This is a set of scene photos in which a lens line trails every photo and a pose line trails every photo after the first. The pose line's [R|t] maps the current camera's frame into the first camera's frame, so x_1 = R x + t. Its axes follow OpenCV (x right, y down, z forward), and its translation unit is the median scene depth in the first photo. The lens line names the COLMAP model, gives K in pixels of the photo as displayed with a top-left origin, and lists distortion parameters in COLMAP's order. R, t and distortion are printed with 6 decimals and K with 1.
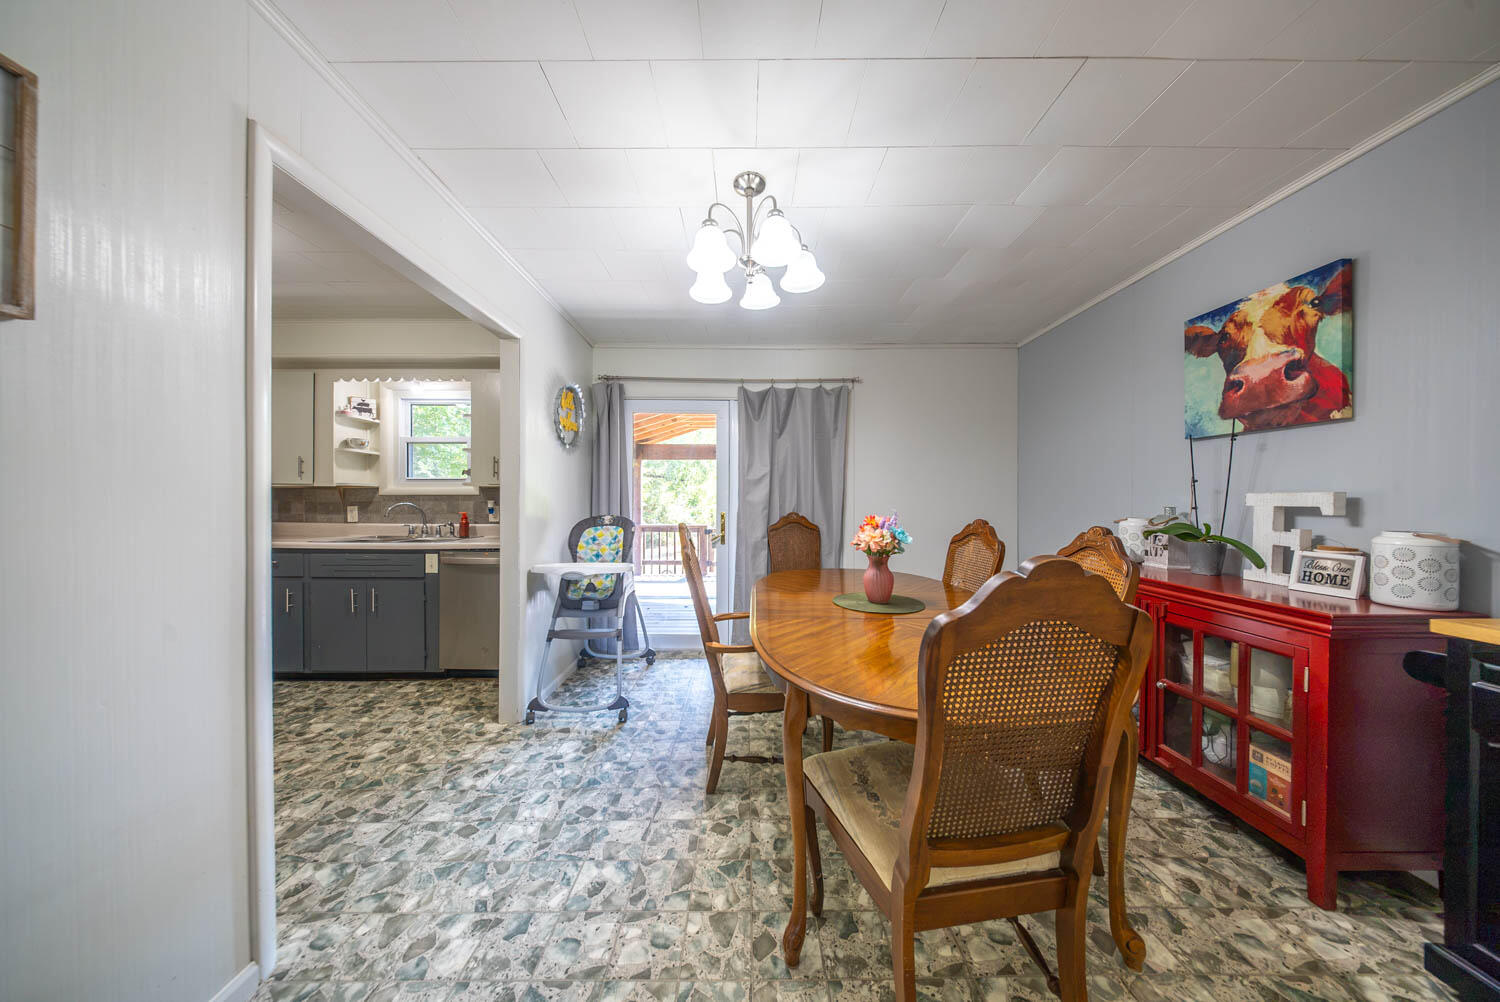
lens RADIAL K [[451.4, 0, 750.0], [0, 451.4, 501.0], [0, 0, 1]] dist [0.000490, -0.000003]
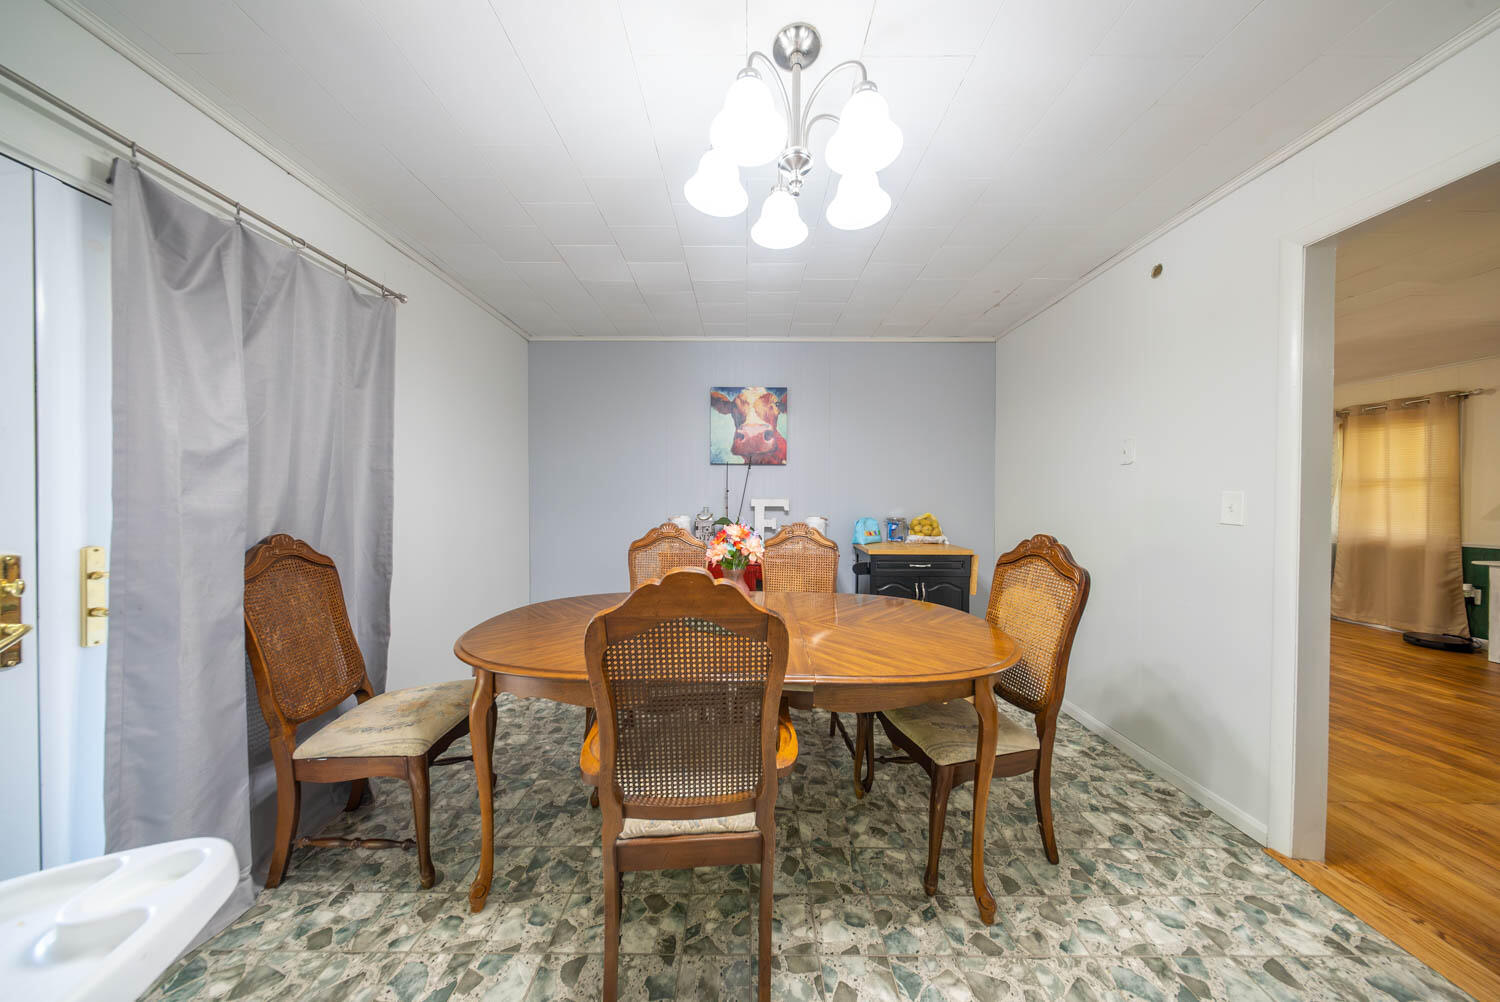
lens RADIAL K [[451.4, 0, 750.0], [0, 451.4, 501.0], [0, 0, 1]] dist [0.000490, -0.000003]
pose [[-0.011018, 0.001091, 0.999939, -0.635318], [-0.002265, 0.999997, -0.001117, -0.010979], [-0.999937, -0.002277, -0.011016, 0.995979]]
